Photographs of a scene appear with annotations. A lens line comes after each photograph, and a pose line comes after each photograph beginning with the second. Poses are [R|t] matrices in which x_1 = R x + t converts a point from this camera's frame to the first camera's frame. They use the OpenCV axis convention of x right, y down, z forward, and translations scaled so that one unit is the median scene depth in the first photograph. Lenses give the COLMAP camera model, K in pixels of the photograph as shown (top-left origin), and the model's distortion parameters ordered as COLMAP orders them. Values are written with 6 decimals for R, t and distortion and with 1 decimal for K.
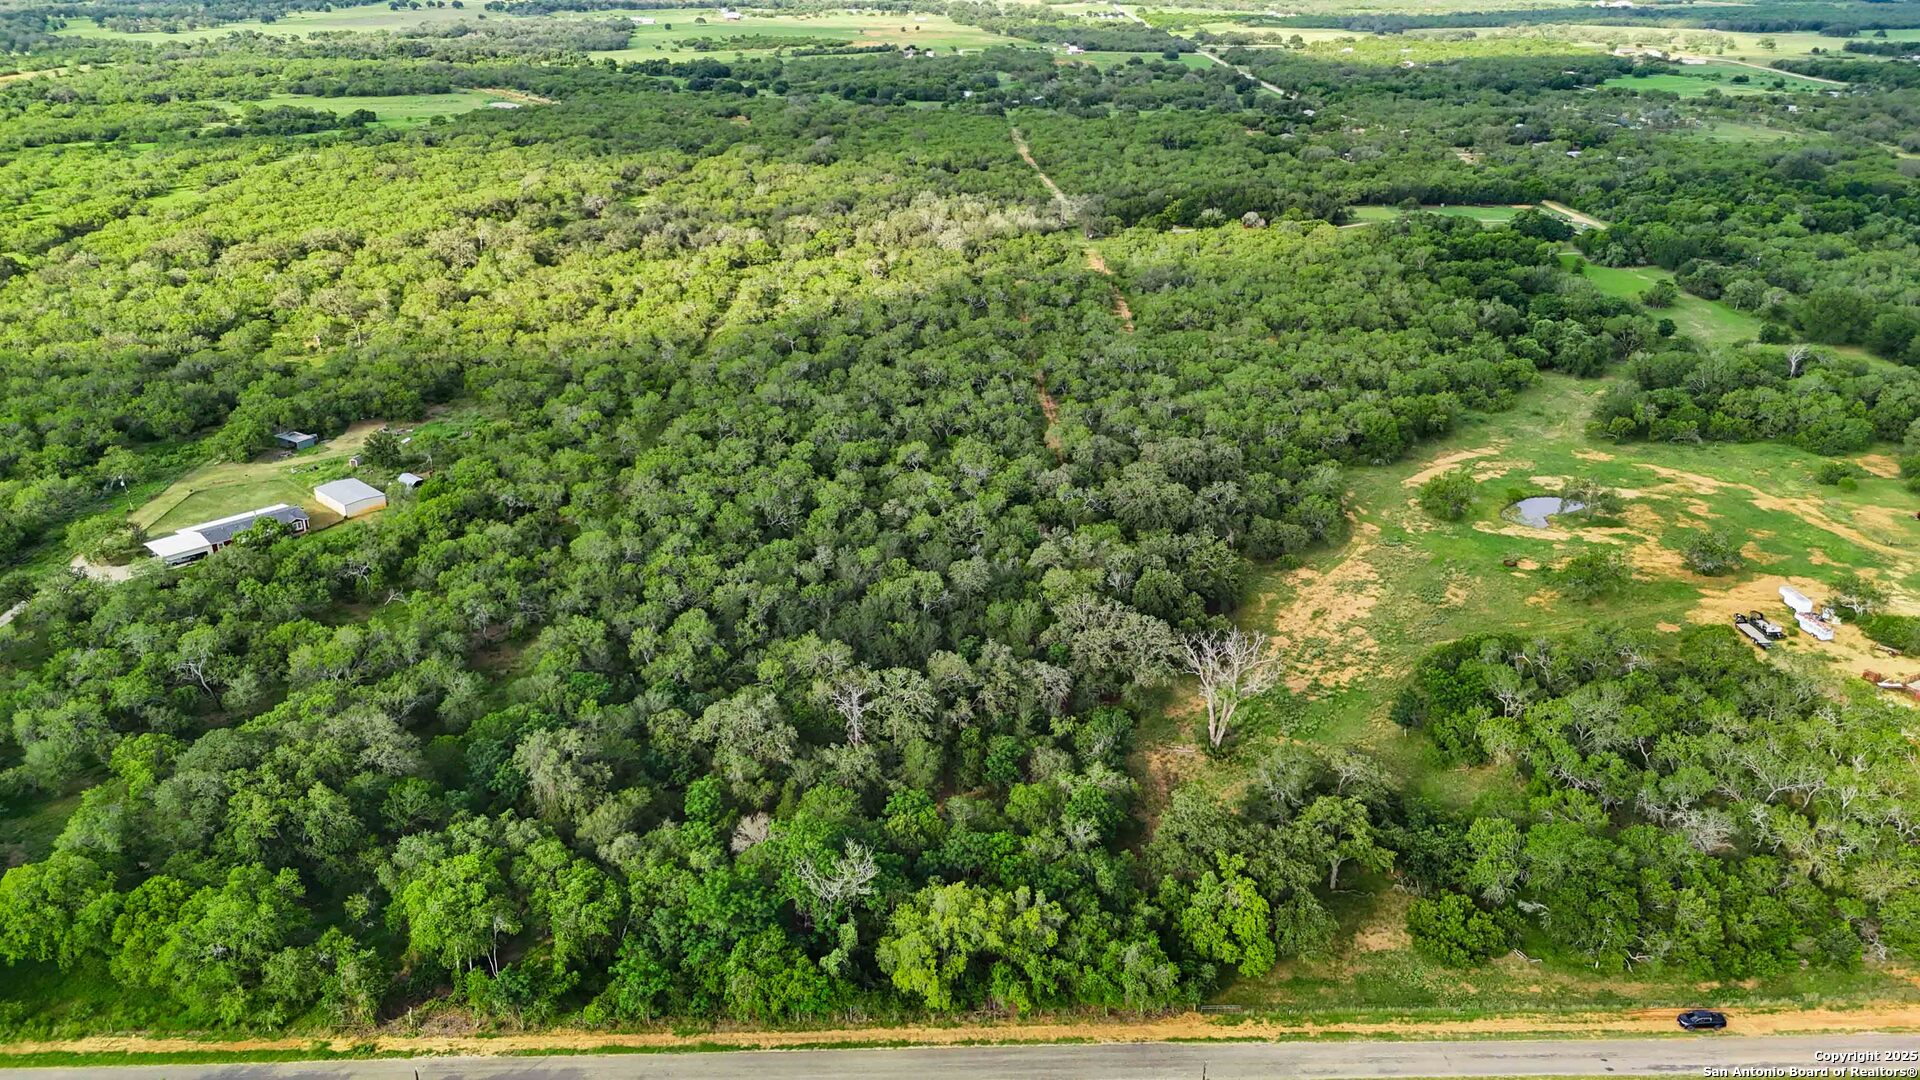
lens RADIAL K [[1422.0, 0, 962.7], [0, 1422.0, 537.8], [0, 0, 1]] dist [0.074765, -0.071486]
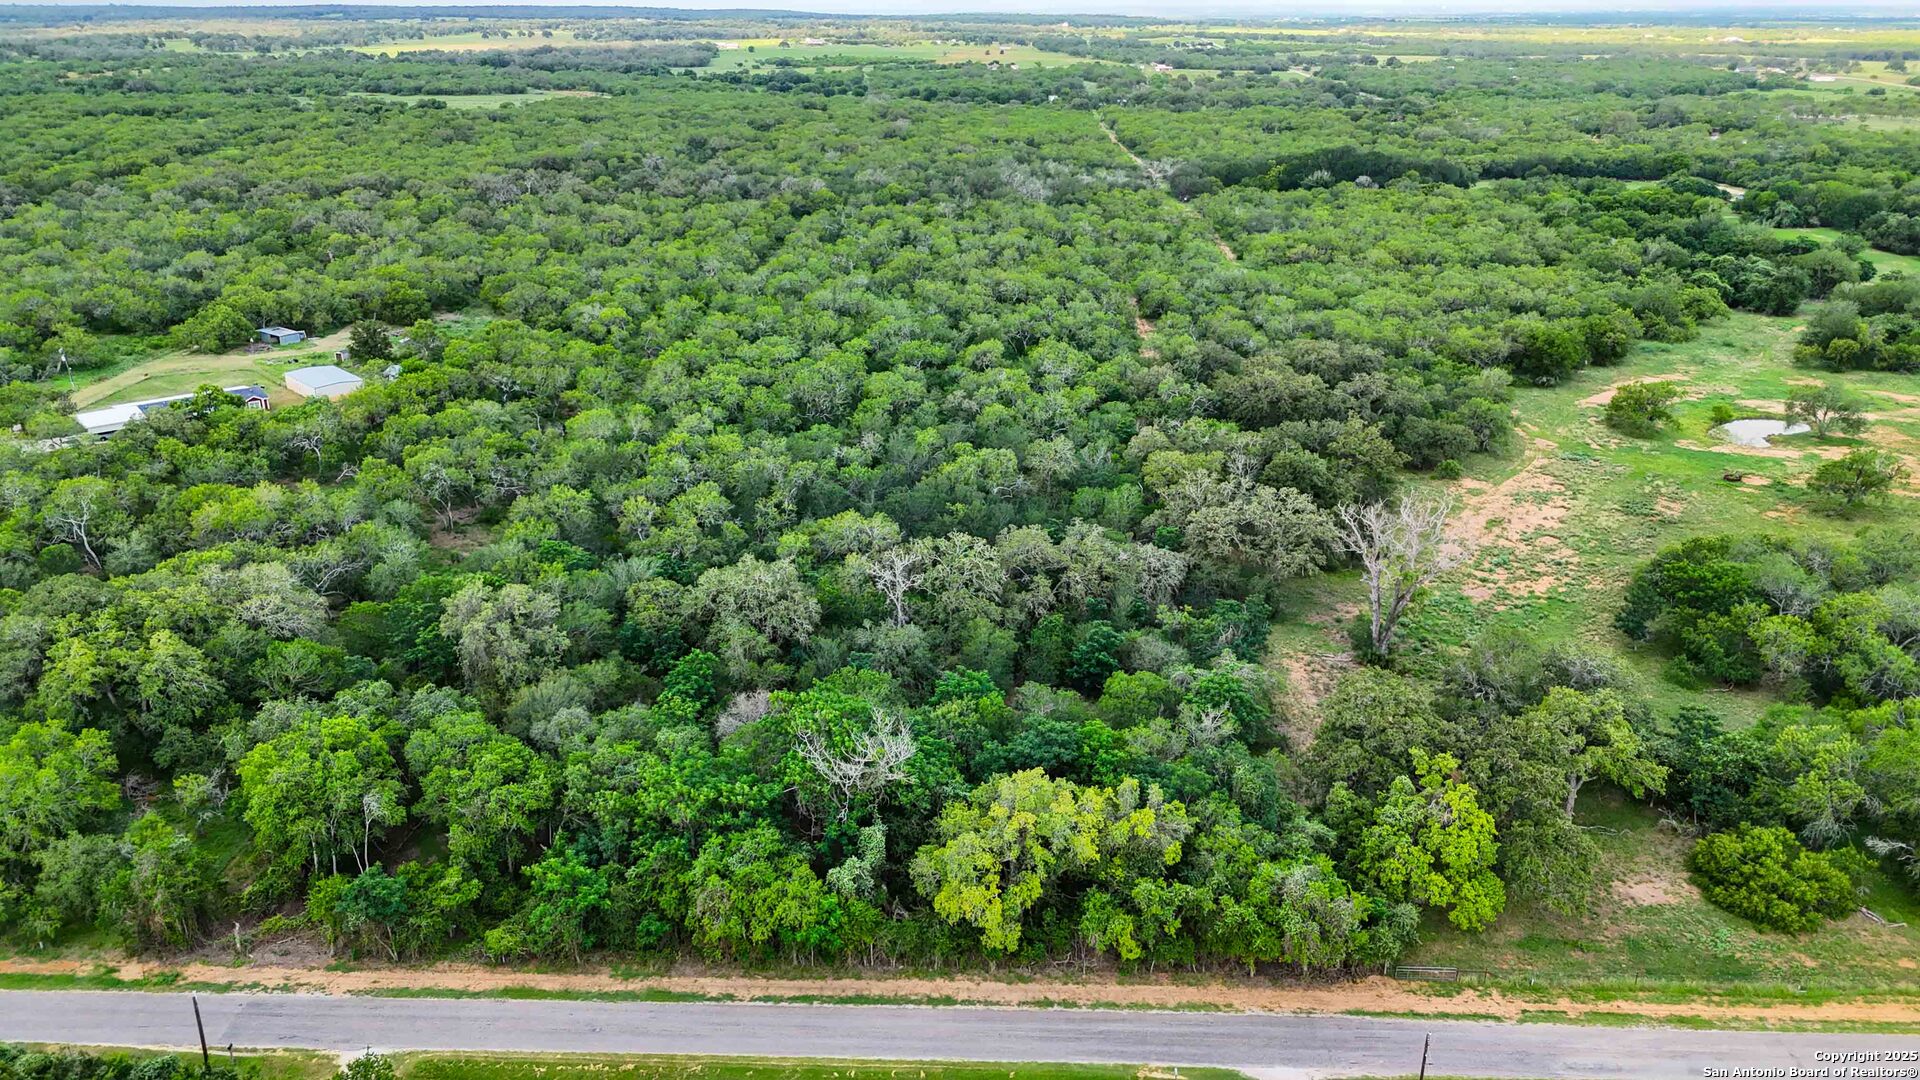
lens RADIAL K [[1422.0, 0, 962.7], [0, 1422.0, 537.8], [0, 0, 1]] dist [0.074765, -0.071486]
pose [[0.998426, 0.022481, -0.051384, -0.002682], [-0.024310, 0.999083, -0.035247, 0.090221], [0.050545, 0.036440, 0.998057, 0.183241]]
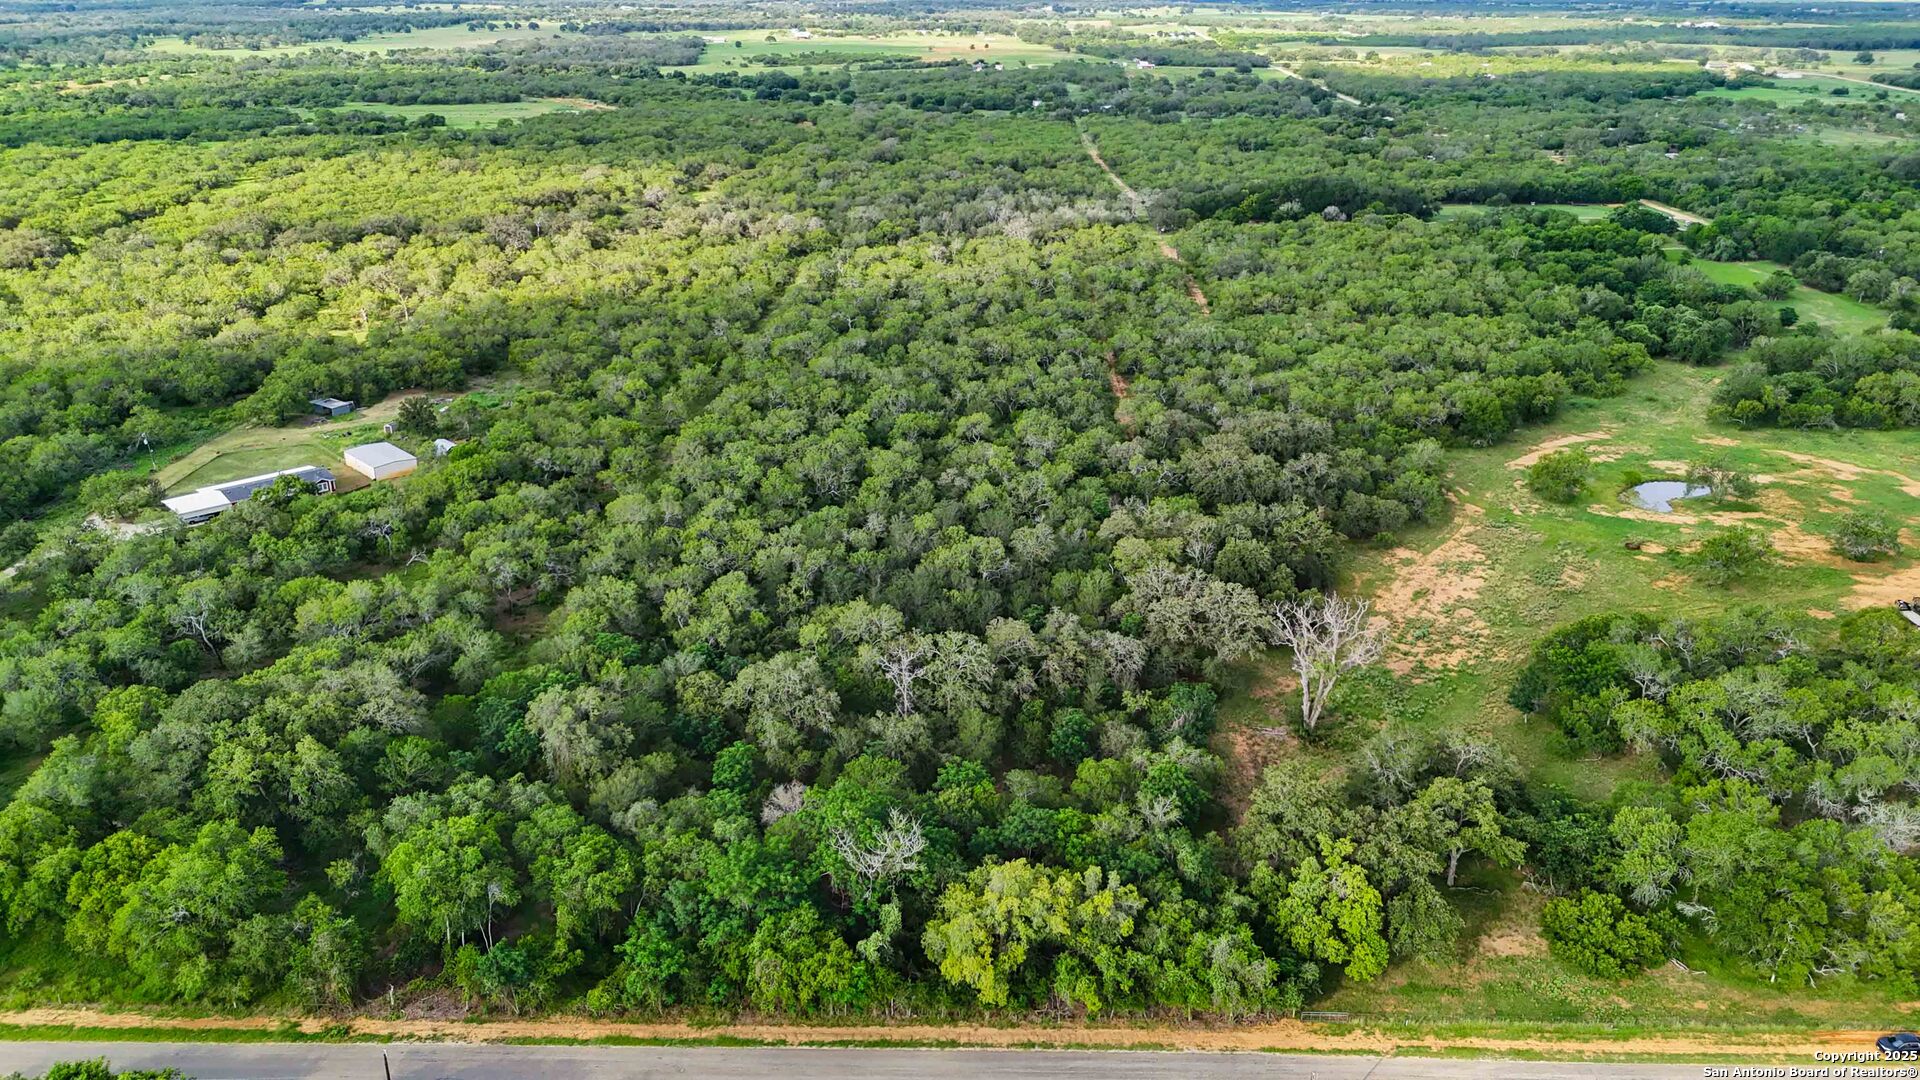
lens RADIAL K [[1422.0, 0, 962.7], [0, 1422.0, 537.8], [0, 0, 1]] dist [0.074765, -0.071486]
pose [[0.998962, 0.015320, -0.042903, -0.001580], [-0.016157, 0.999685, -0.019225, 0.037009], [0.042595, 0.019898, 0.998894, 0.076395]]
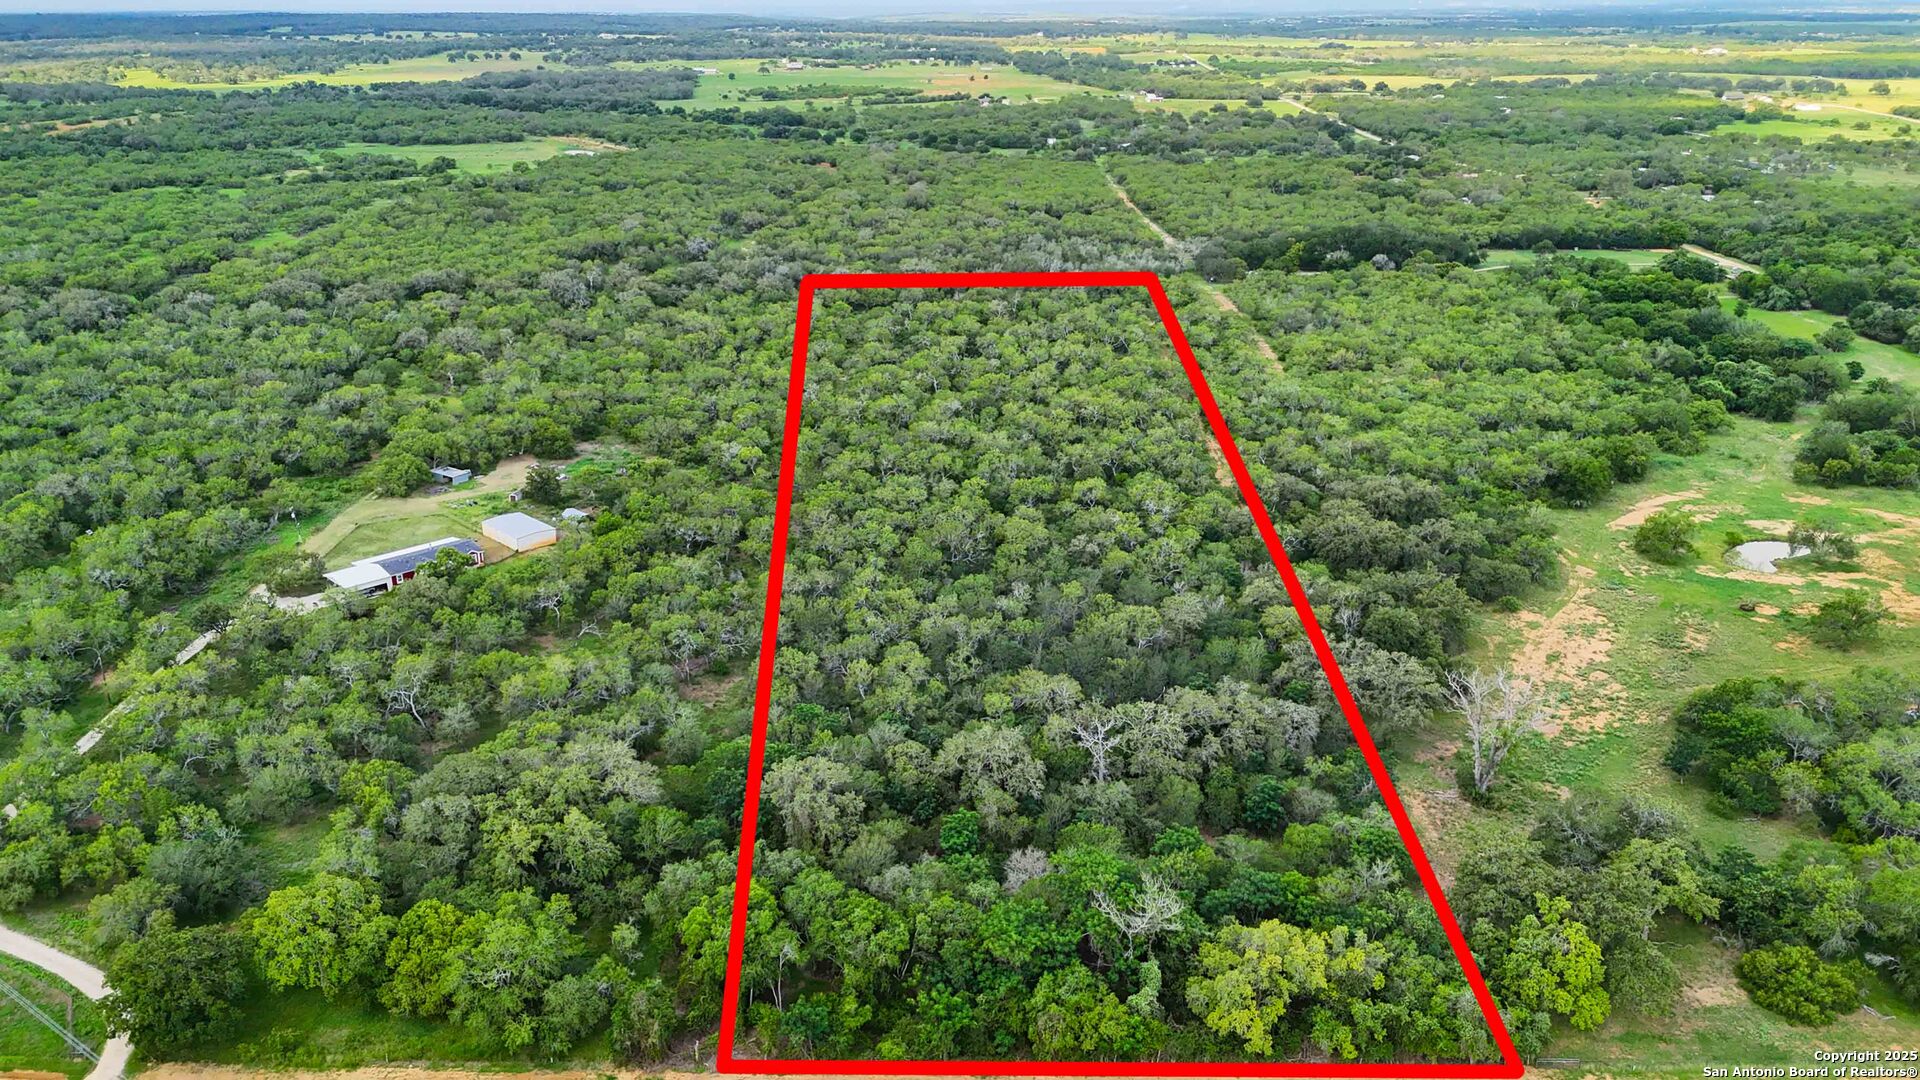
lens RADIAL K [[1485.2, 0, 963.3], [0, 1485.2, 537.9], [0, 0, 1]] dist [0.081739, -0.081446]
pose [[0.999559, 0.006810, -0.028904, -0.103330], [-0.008121, 0.998933, -0.045470, 0.021351], [0.028563, 0.045685, 0.998547, -0.000703]]
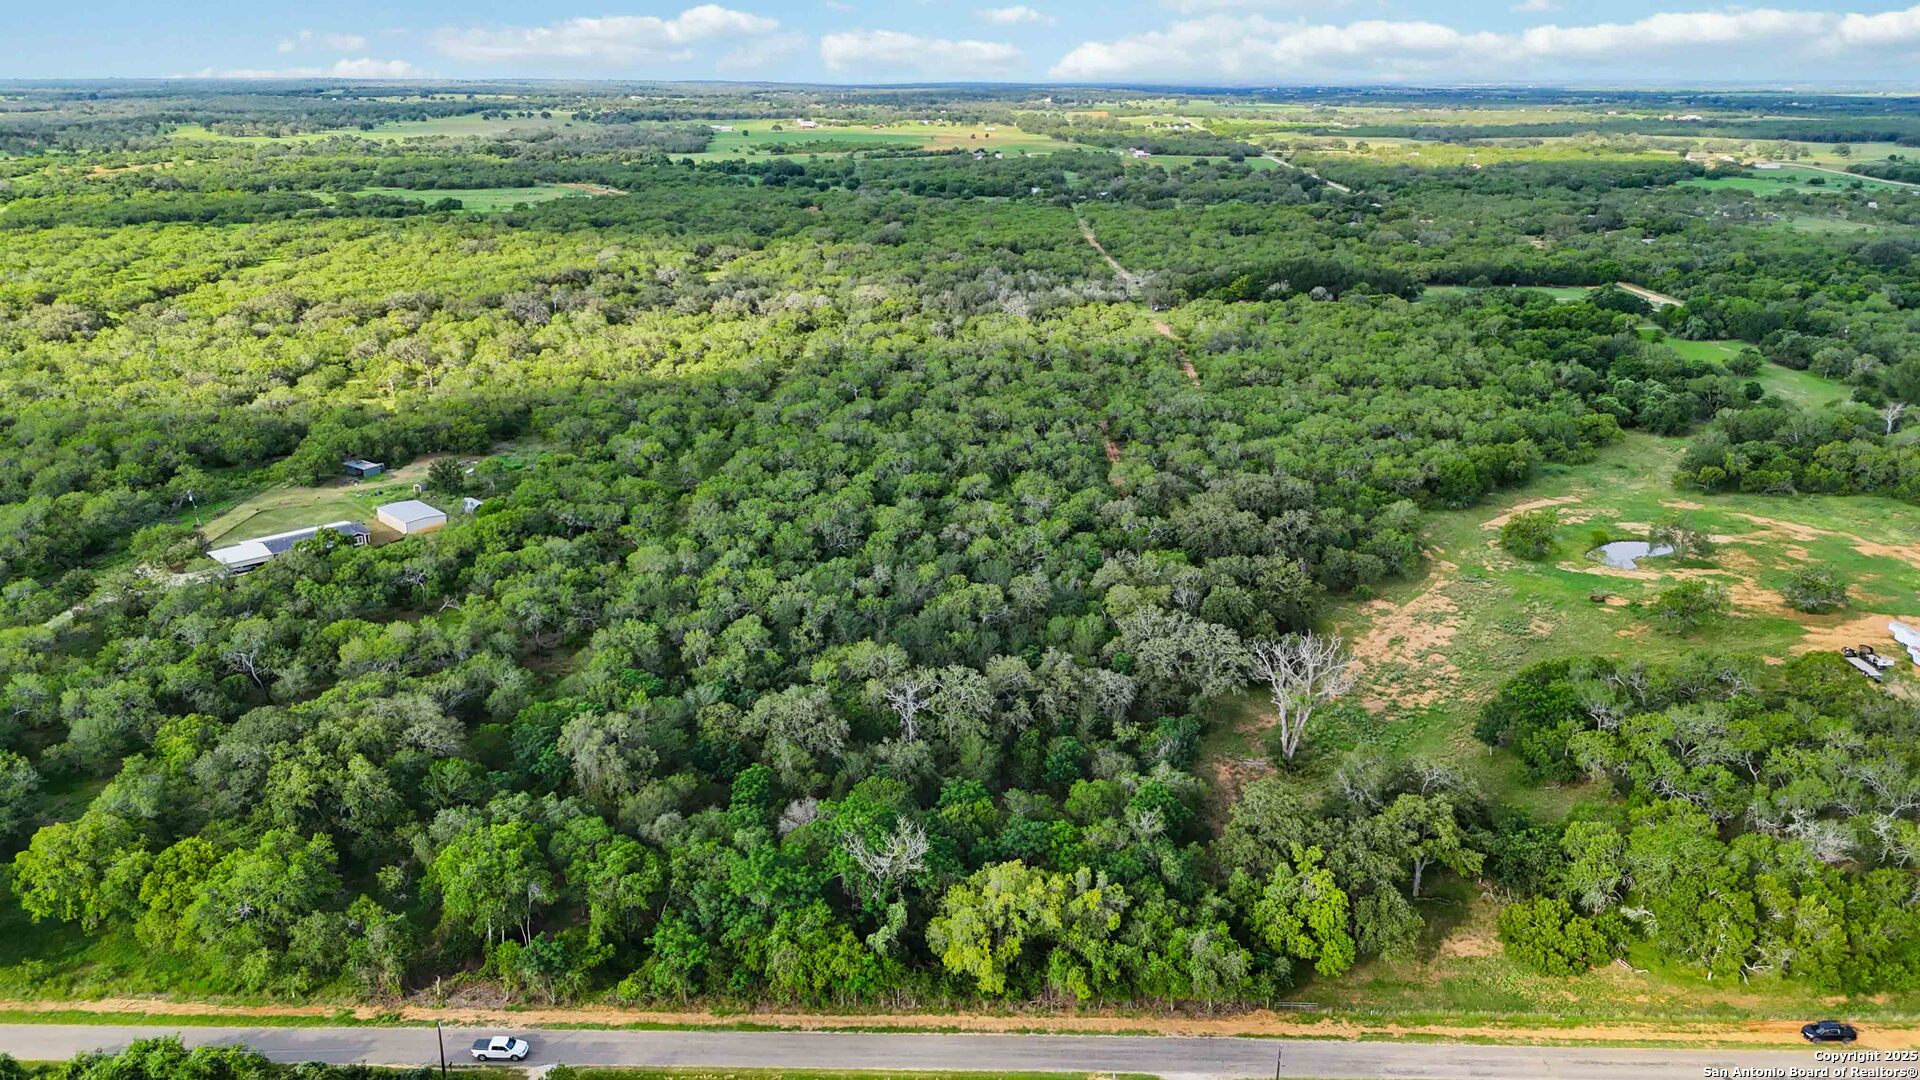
lens RADIAL K [[1422.0, 0, 962.7], [0, 1422.0, 537.8], [0, 0, 1]] dist [0.074765, -0.071486]
pose [[0.998929, 0.015996, -0.043423, 0.000021], [-0.019254, 0.996946, -0.075688, 0.058212], [0.042080, 0.076443, 0.996186, 0.024650]]
